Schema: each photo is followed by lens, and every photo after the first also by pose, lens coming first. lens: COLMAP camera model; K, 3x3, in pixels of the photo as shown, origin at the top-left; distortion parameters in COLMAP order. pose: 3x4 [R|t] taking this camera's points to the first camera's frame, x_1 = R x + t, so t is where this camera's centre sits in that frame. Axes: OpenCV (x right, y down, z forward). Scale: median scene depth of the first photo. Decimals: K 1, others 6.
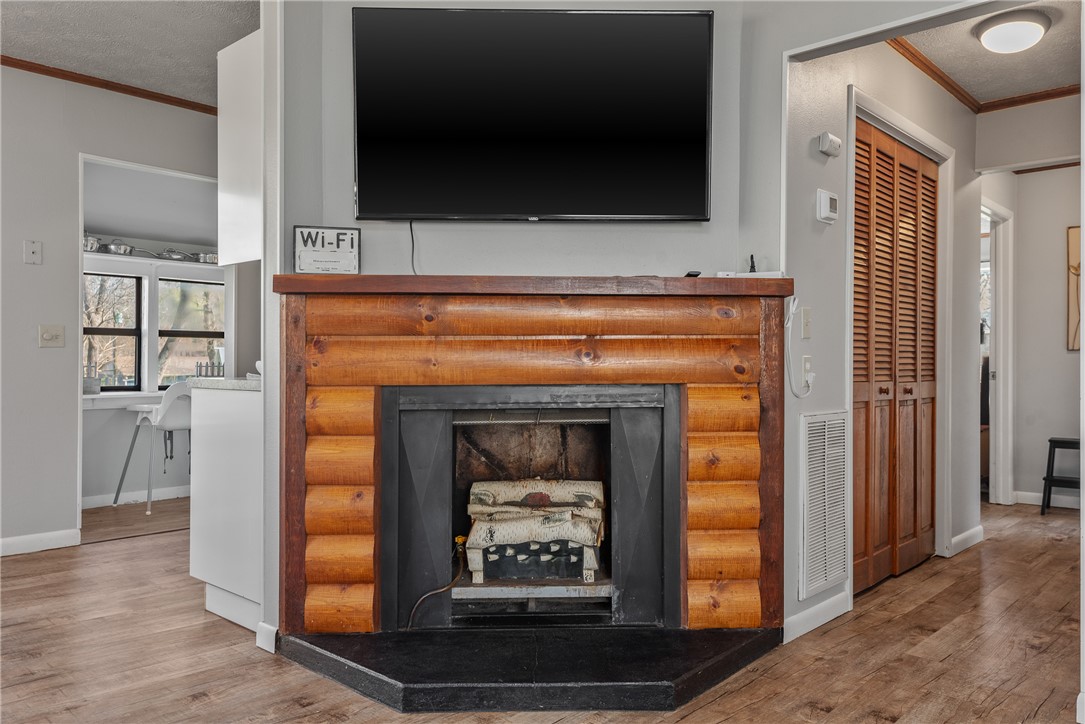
lens RADIAL K [[806.9, 0, 548.8], [0, 806.9, 364.1], [0, 0, 1]] dist [0.028191, -0.006721]
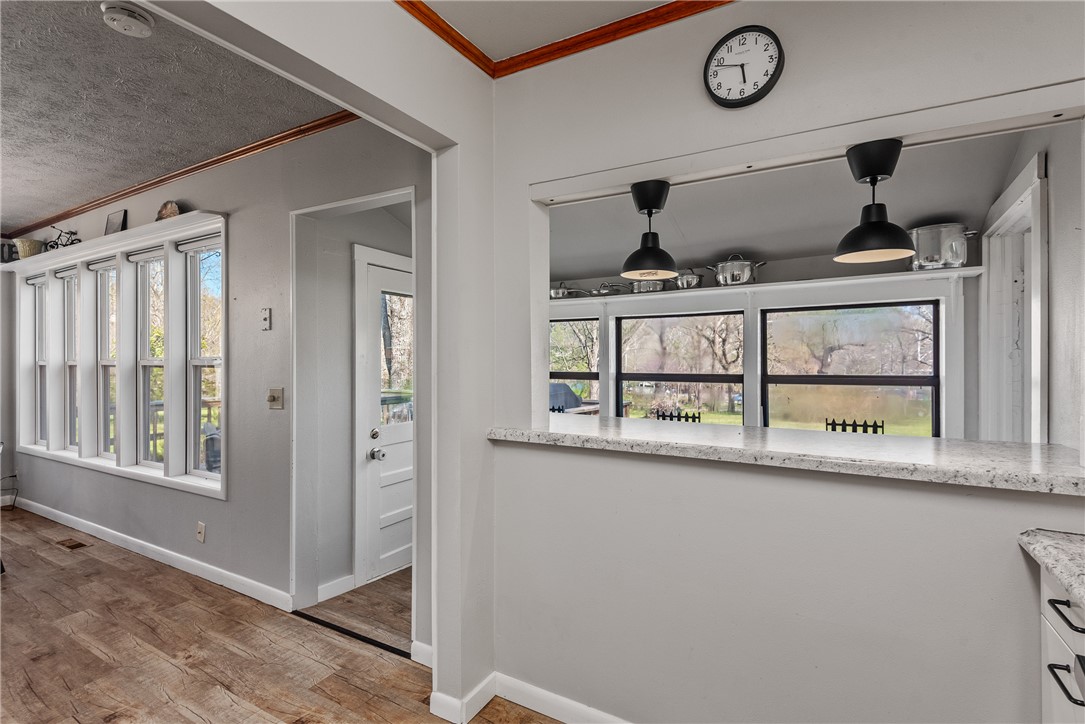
lens RADIAL K [[522.3, 0, 537.6], [0, 522.3, 354.5], [0, 0, 1]] dist [0.002064, -0.000128]
pose [[0.229727, -0.018494, -0.973079, 0.161180], [-0.003408, 0.999798, -0.019807, -0.114689], [0.973249, 0.007866, 0.229618, 1.733609]]
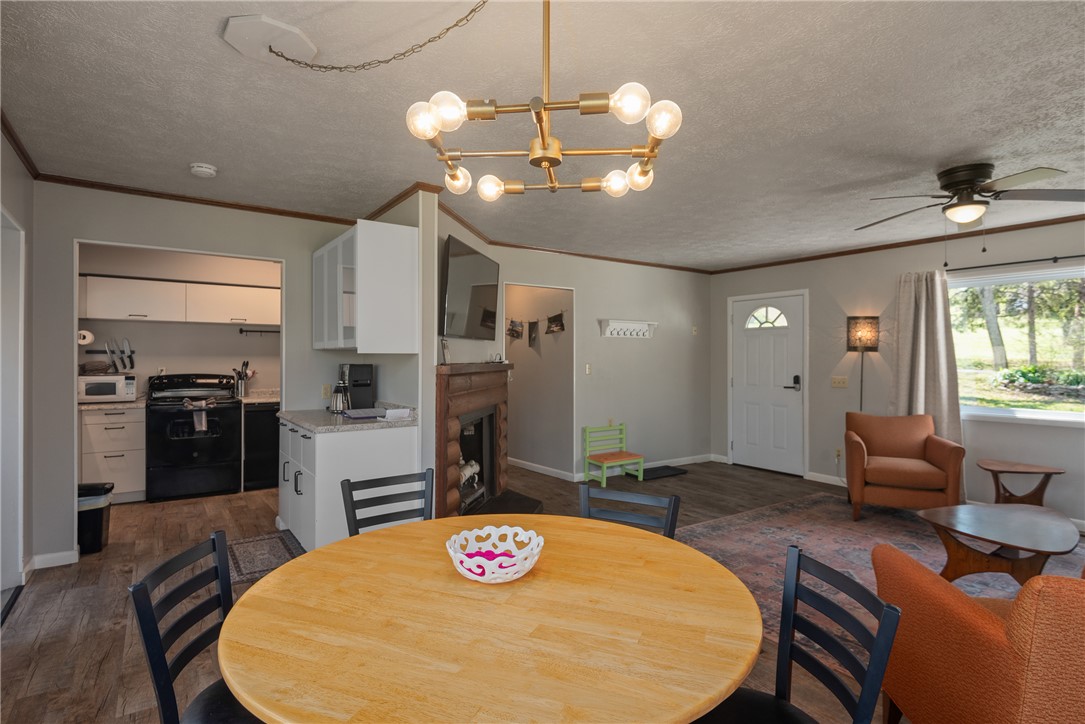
lens RADIAL K [[573.1, 0, 540.1], [0, 573.1, 355.1], [0, 0, 1]] dist [0.032388, -0.015678]
pose [[0.213521, 0.000206, 0.976939, -1.601600], [0.006857, 0.999975, -0.001709, -0.124649], [-0.976915, 0.007064, 0.213514, 0.448879]]
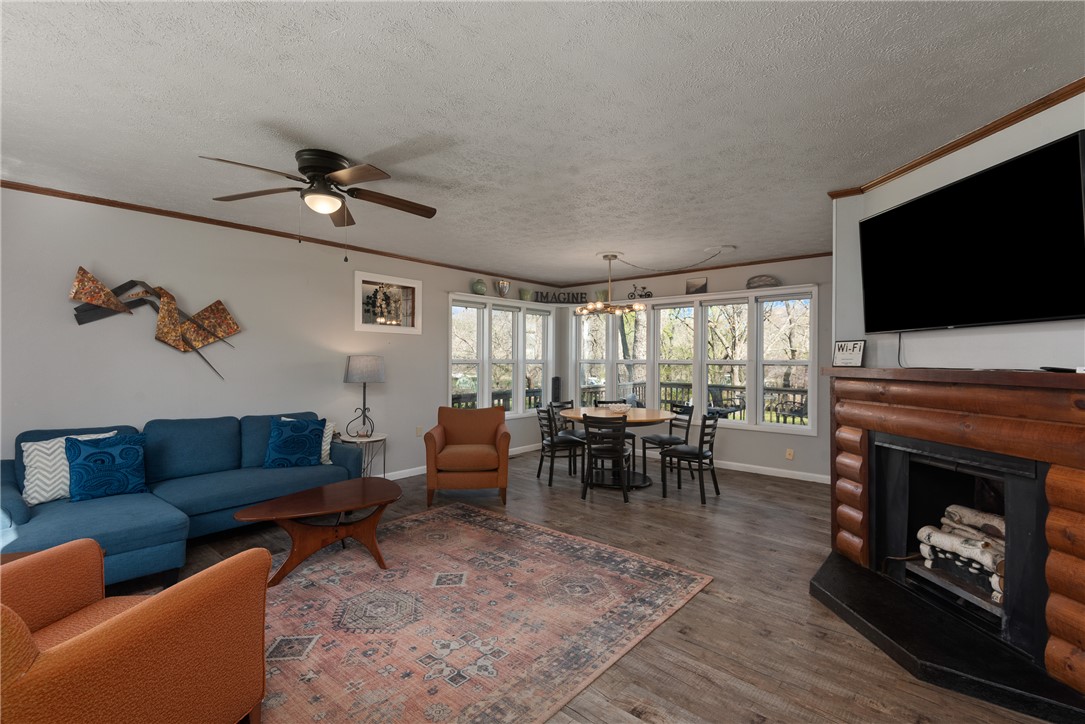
lens RADIAL K [[492.5, 0, 534.5], [0, 492.5, 350.0], [0, 0, 1]] dist [0.019240, -0.004112]
pose [[0.021332, -0.022473, -0.999520, 0.868215], [-0.007715, 0.999714, -0.022642, -0.115428], [0.999743, 0.008195, 0.021153, 0.237083]]
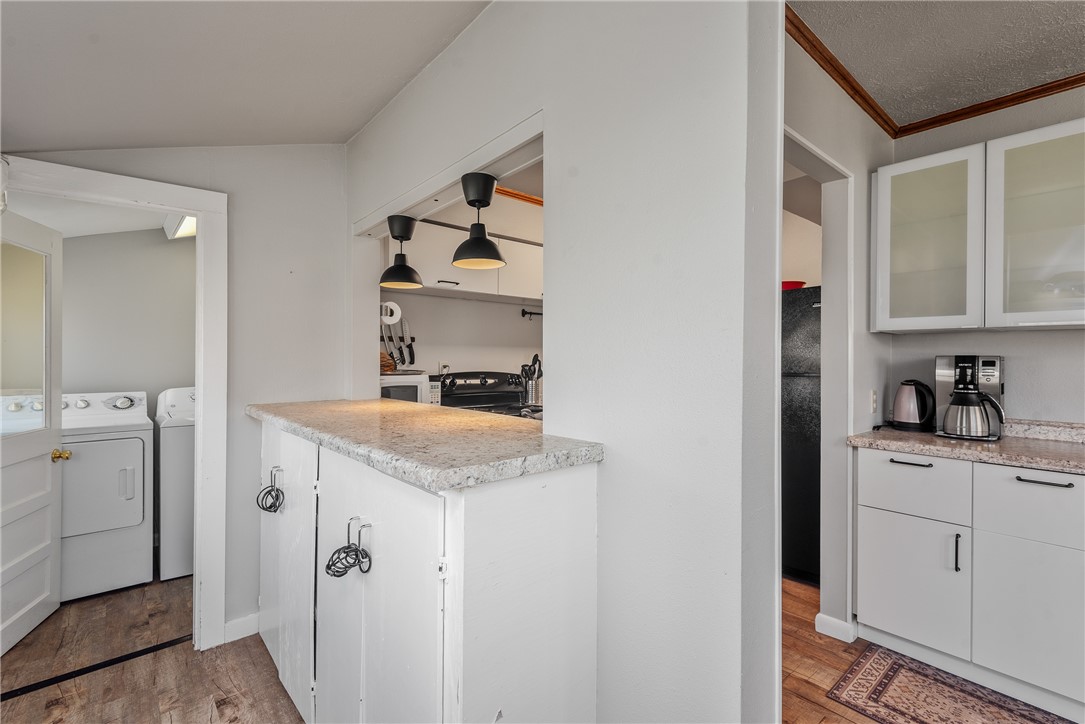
lens RADIAL K [[492.5, 0, 545.7], [0, 492.5, 365.3], [0, 0, 1]] dist [0.019240, -0.004112]
pose [[0.103624, -0.018155, 0.994451, -1.041689], [0.002544, 0.999835, 0.017988, -0.106997], [-0.994613, 0.000666, 0.103653, 1.864449]]
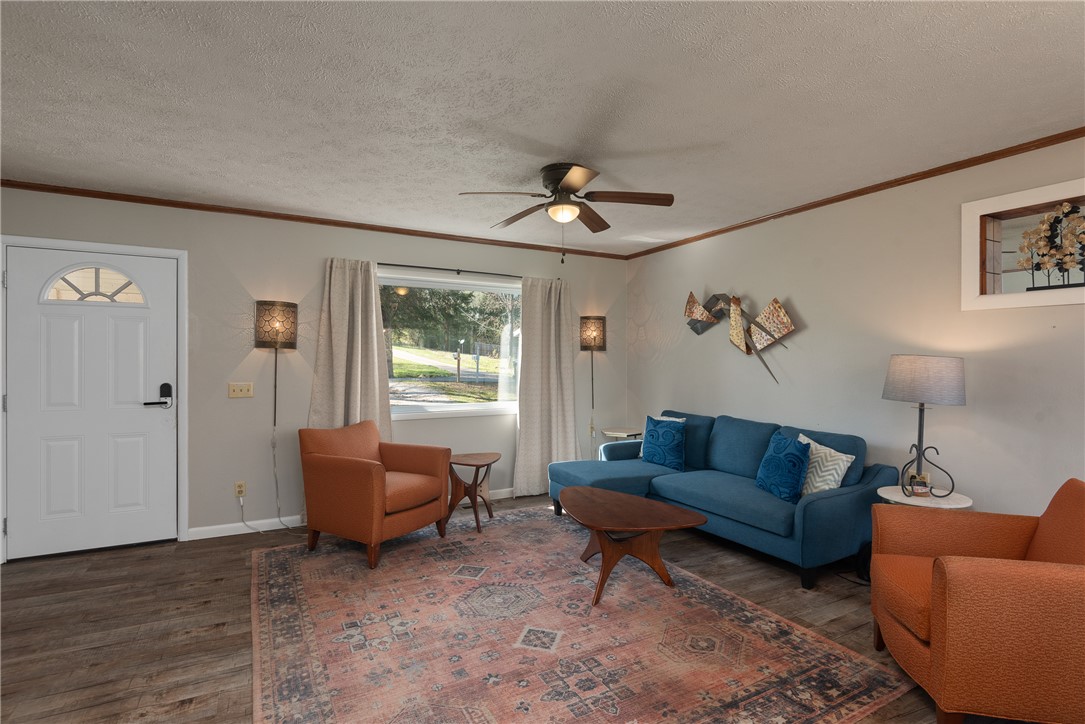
lens RADIAL K [[553.5, 0, 566.1], [0, 553.5, 350.1], [0, 0, 1]] dist [0.020609, -0.010941]
pose [[-0.954277, -0.010538, 0.298737, -0.545181], [-0.007349, 0.999903, 0.011794, -0.148156], [-0.298832, 0.009060, -0.954263, 0.974831]]
